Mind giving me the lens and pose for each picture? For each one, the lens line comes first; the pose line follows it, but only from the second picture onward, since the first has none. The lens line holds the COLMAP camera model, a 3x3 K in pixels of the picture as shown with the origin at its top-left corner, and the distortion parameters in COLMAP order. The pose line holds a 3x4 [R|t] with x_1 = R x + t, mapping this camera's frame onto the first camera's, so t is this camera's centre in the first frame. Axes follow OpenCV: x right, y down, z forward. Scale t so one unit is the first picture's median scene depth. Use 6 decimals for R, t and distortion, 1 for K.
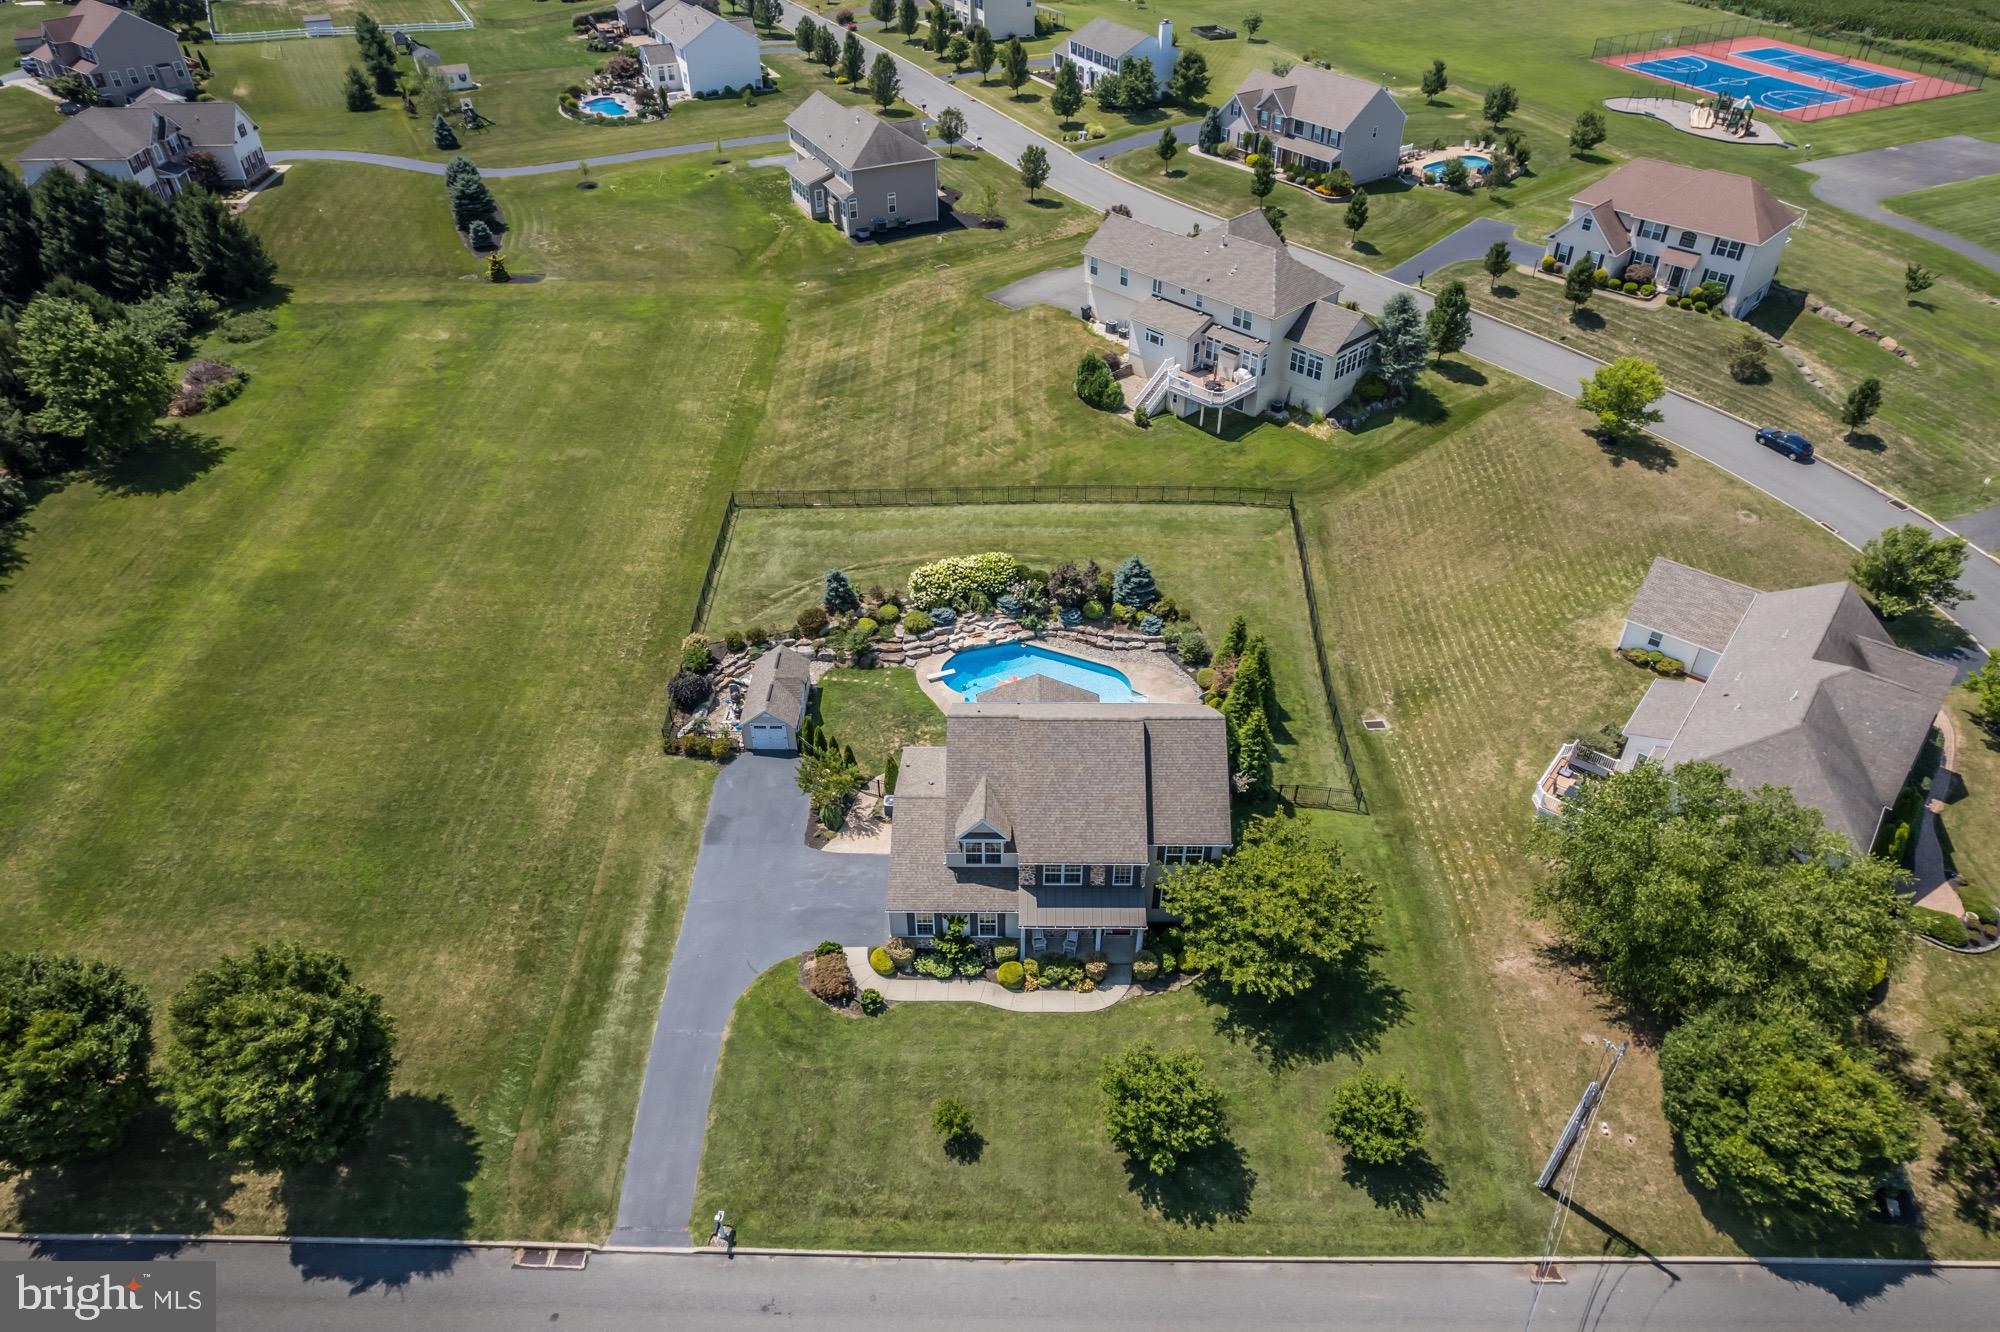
lens RADIAL K [[1276.2, 0, 998.1], [0, 1276.2, 670.1], [0, 0, 1]] dist [-0.047318, 0.001691]
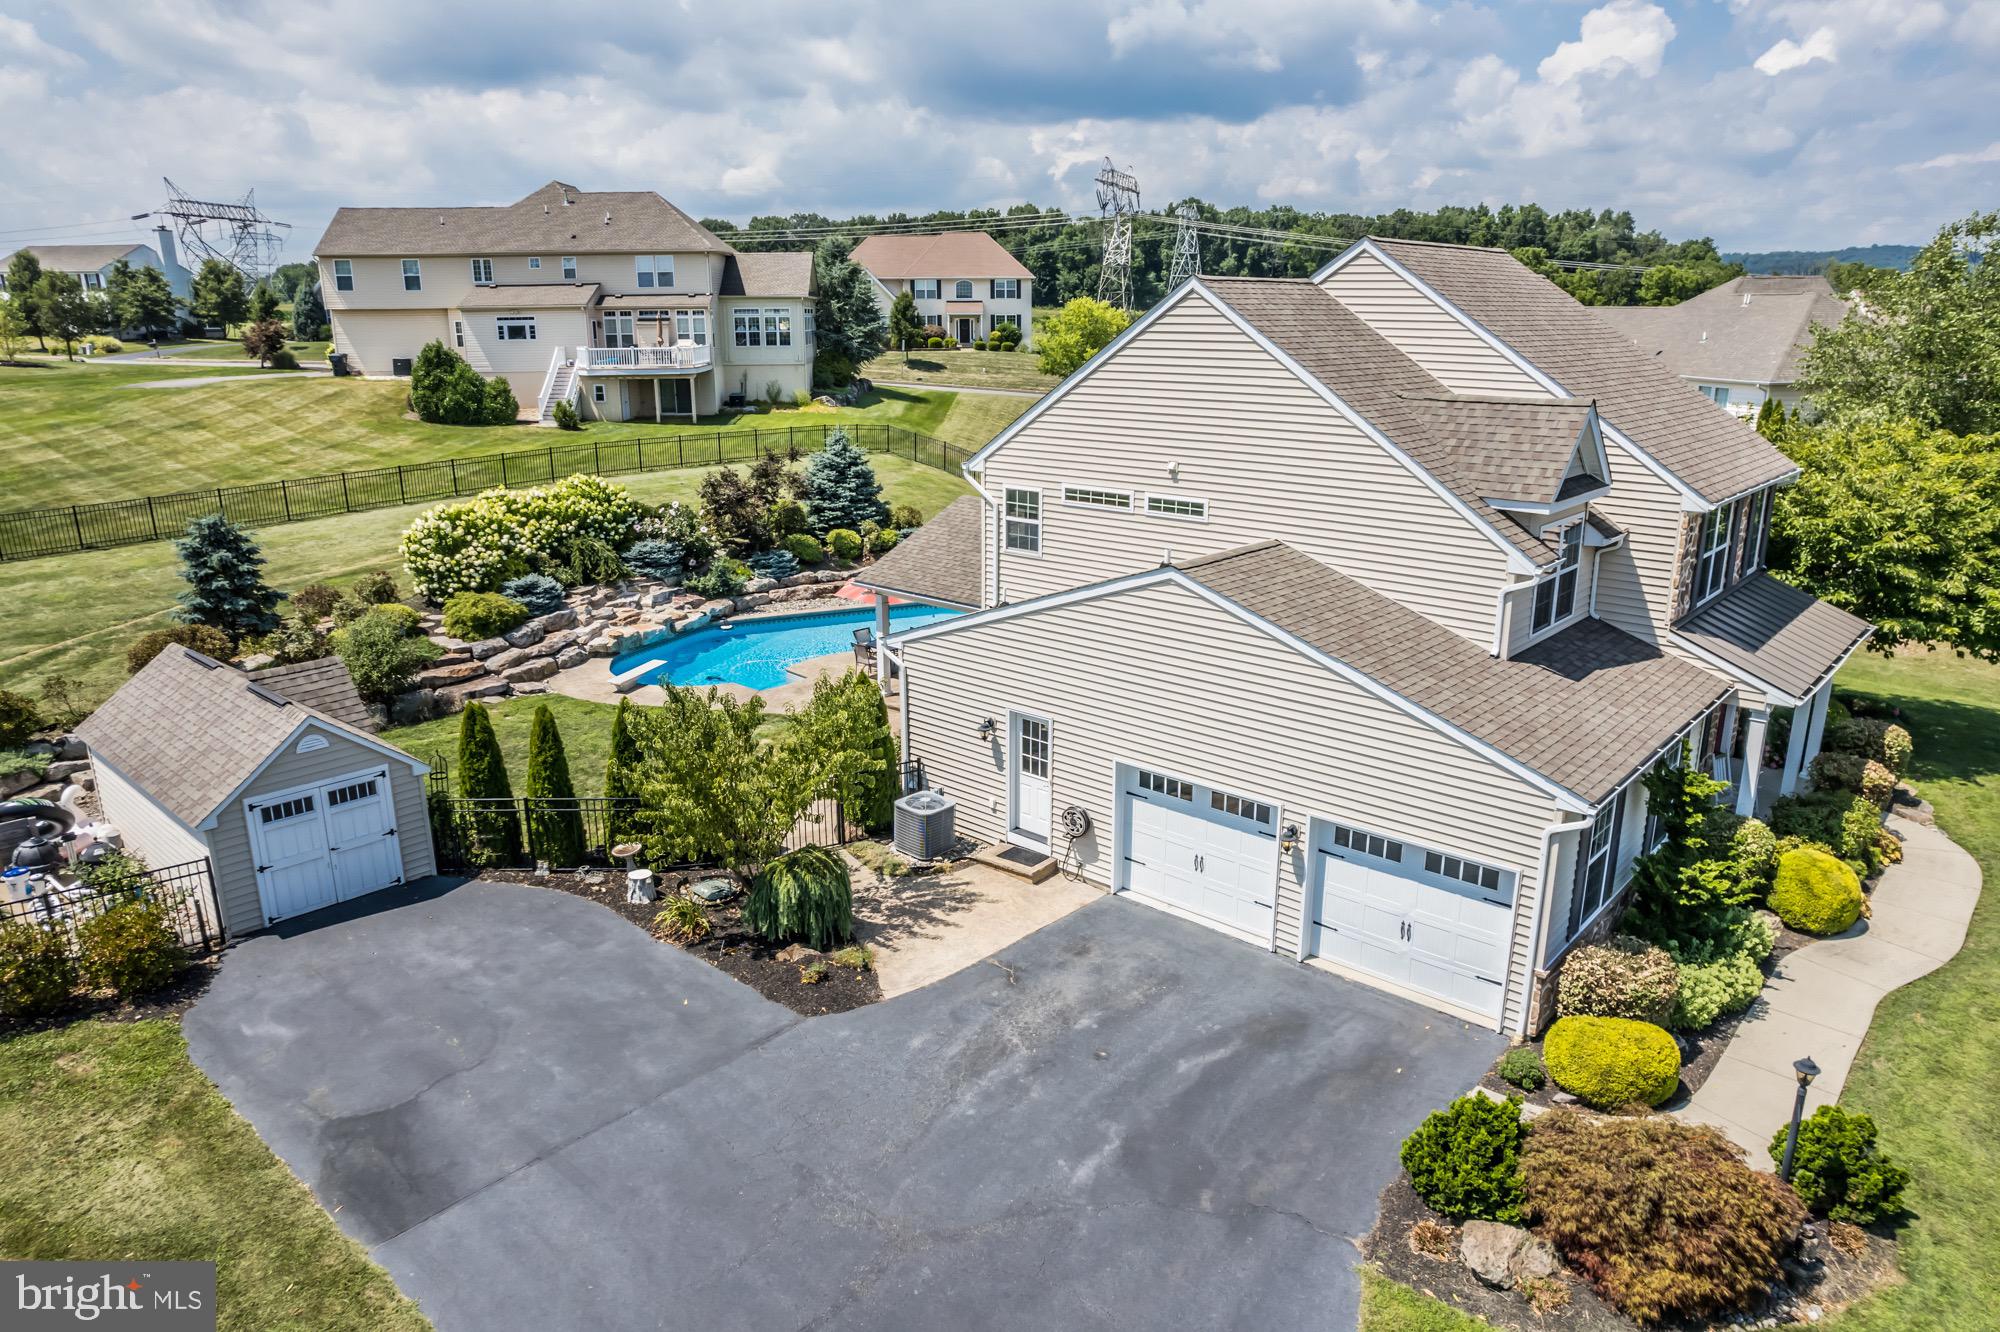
lens RADIAL K [[1282.2, 0, 1007.0], [0, 1282.2, 669.0], [0, 0, 1]] dist [-0.081655, 0.072439]
pose [[0.657925, -0.200435, 0.725920, -0.243847], [0.459846, 0.870286, -0.176477, 0.118158], [-0.596386, 0.449920, 0.664752, 0.672120]]
